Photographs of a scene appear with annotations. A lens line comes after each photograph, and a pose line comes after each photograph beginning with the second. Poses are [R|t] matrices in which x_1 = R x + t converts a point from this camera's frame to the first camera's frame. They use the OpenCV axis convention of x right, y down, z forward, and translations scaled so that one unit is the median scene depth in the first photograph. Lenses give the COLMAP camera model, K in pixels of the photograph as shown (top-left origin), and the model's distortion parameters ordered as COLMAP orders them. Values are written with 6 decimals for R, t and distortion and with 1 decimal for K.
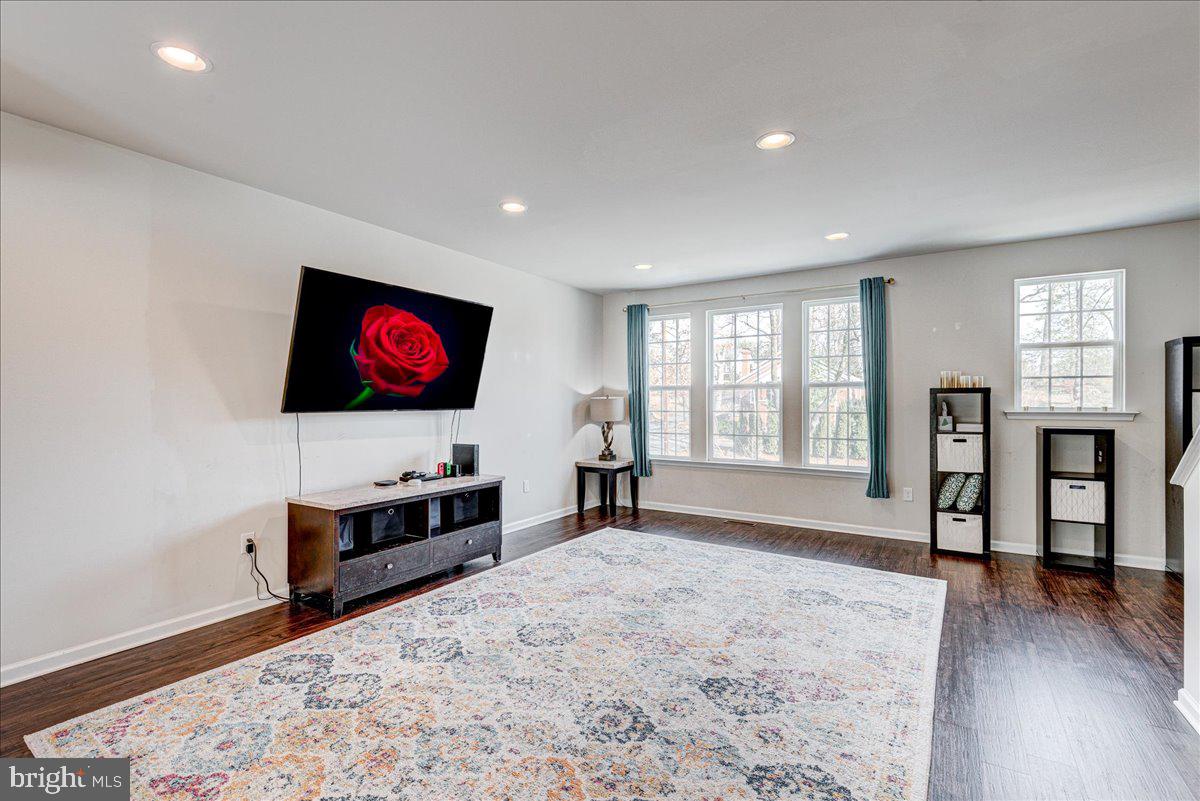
lens RADIAL K [[543.2, 0, 600.6], [0, 543.2, 405.1], [0, 0, 1]] dist [0.045730, -0.025948]
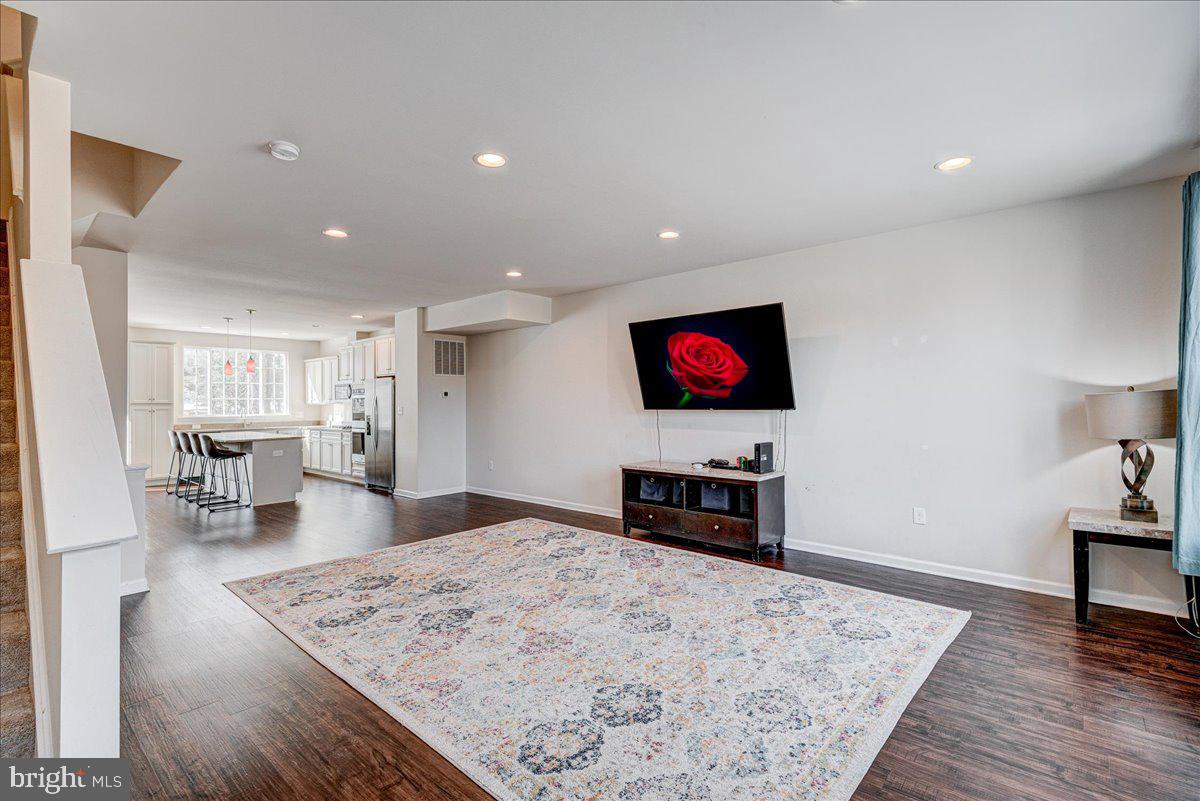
lens RADIAL K [[543.2, 0, 600.6], [0, 543.2, 405.1], [0, 0, 1]] dist [0.045730, -0.025948]
pose [[-0.153893, 0.005824, -0.988070, 1.036252], [0.001335, 0.999983, 0.005686, -0.009226], [0.988087, -0.000444, -0.153898, 1.069894]]
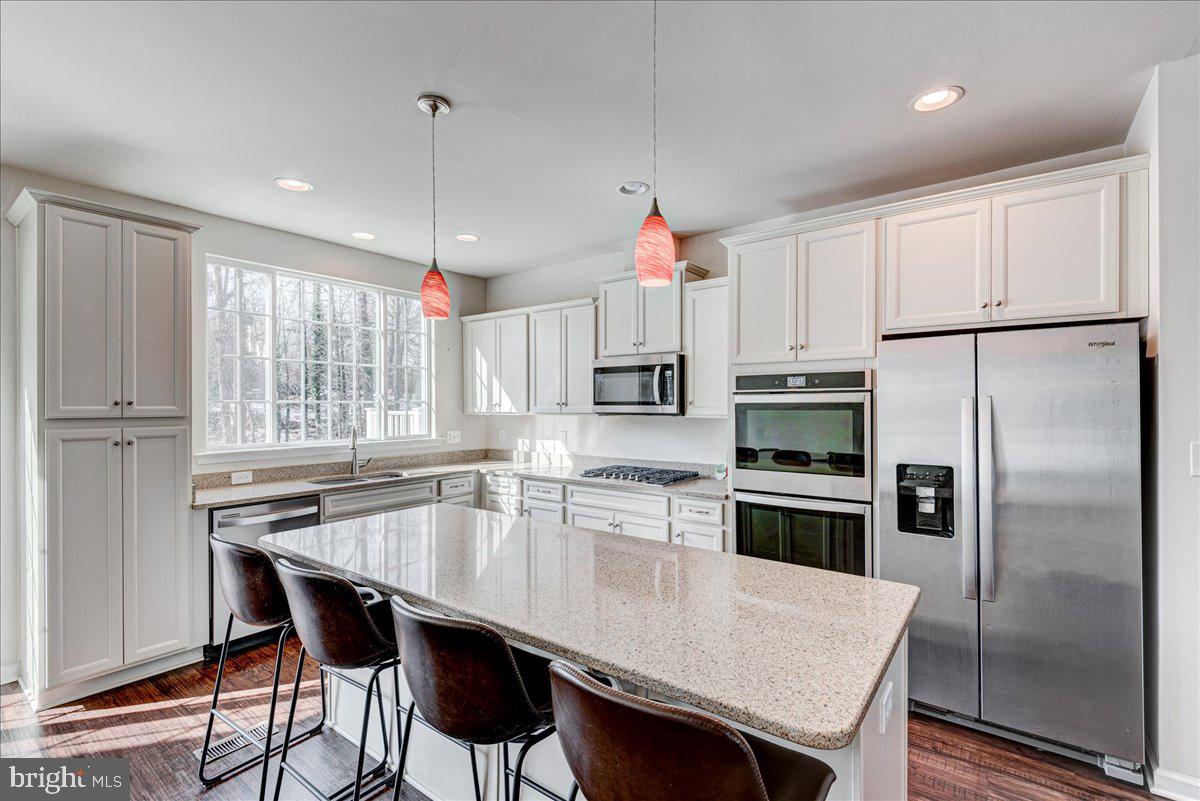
lens RADIAL K [[543.2, 0, 600.6], [0, 543.2, 405.1], [0, 0, 1]] dist [0.045730, -0.025948]
pose [[-0.084864, 0.003630, -0.996386, -0.404856], [-0.000658, 0.999993, 0.003699, -0.026372], [0.996392, 0.000969, -0.084861, -0.586346]]
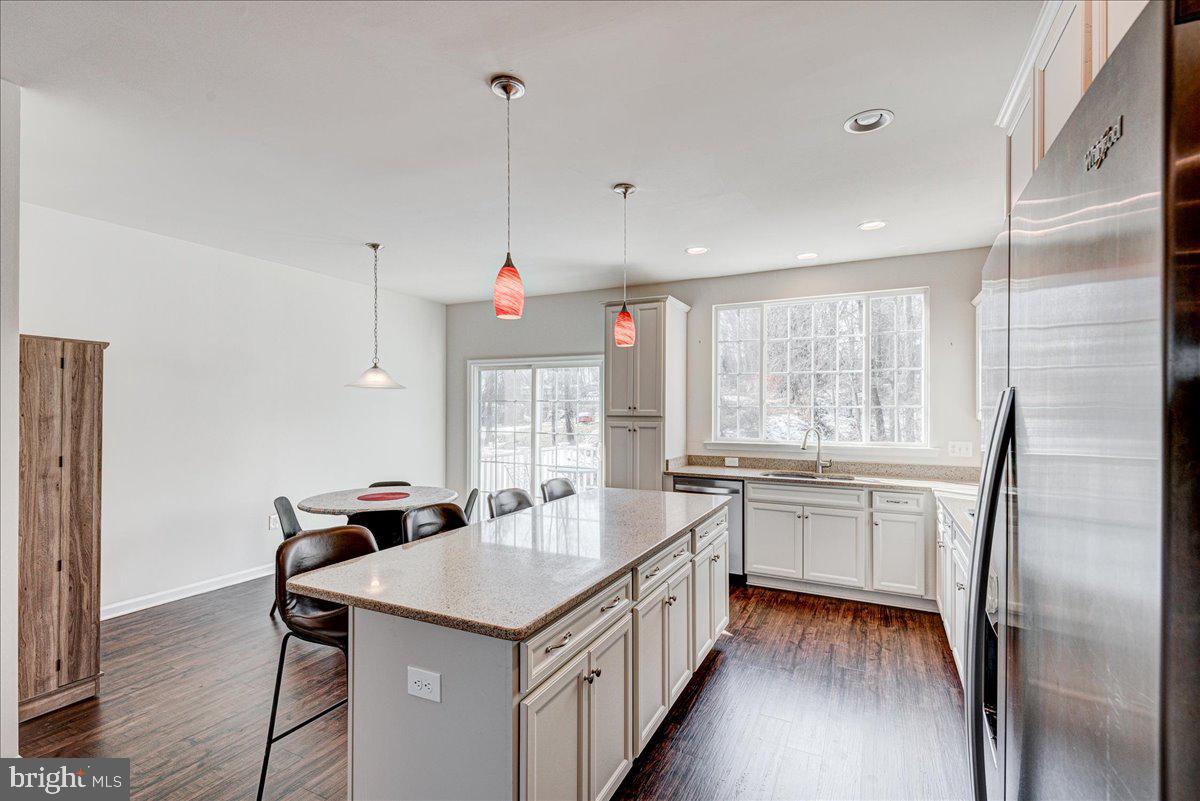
lens RADIAL K [[543.2, 0, 600.6], [0, 543.2, 405.1], [0, 0, 1]] dist [0.045730, -0.025948]
pose [[-0.995354, 0.001000, -0.096274, -0.888354], [0.001025, 0.999999, -0.000204, -0.032067], [0.096274, -0.000302, -0.995355, -0.001824]]
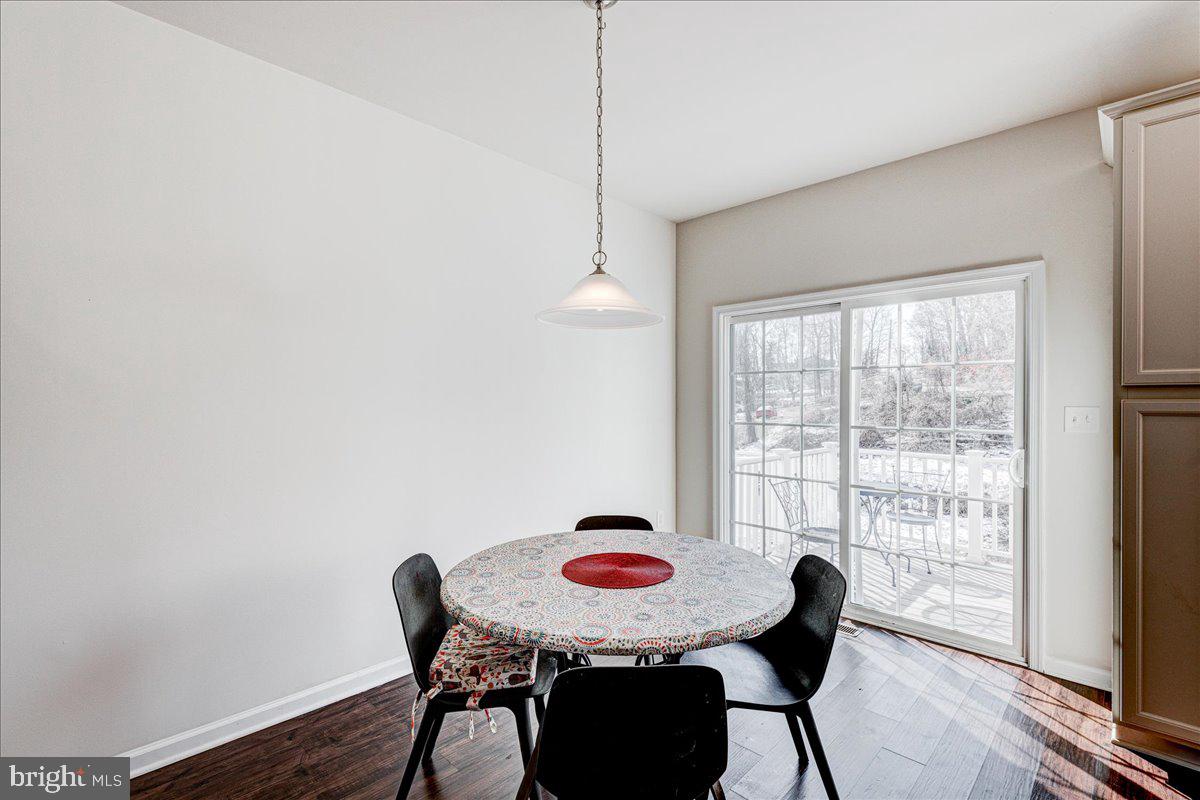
lens RADIAL K [[543.2, 0, 600.6], [0, 543.2, 404.6], [0, 0, 1]] dist [0.045730, -0.025948]
pose [[-0.978591, 0.002330, 0.205800, -0.637098], [0.003958, 0.999964, 0.007501, 0.006058], [-0.205775, 0.008155, -0.978565, -0.685385]]
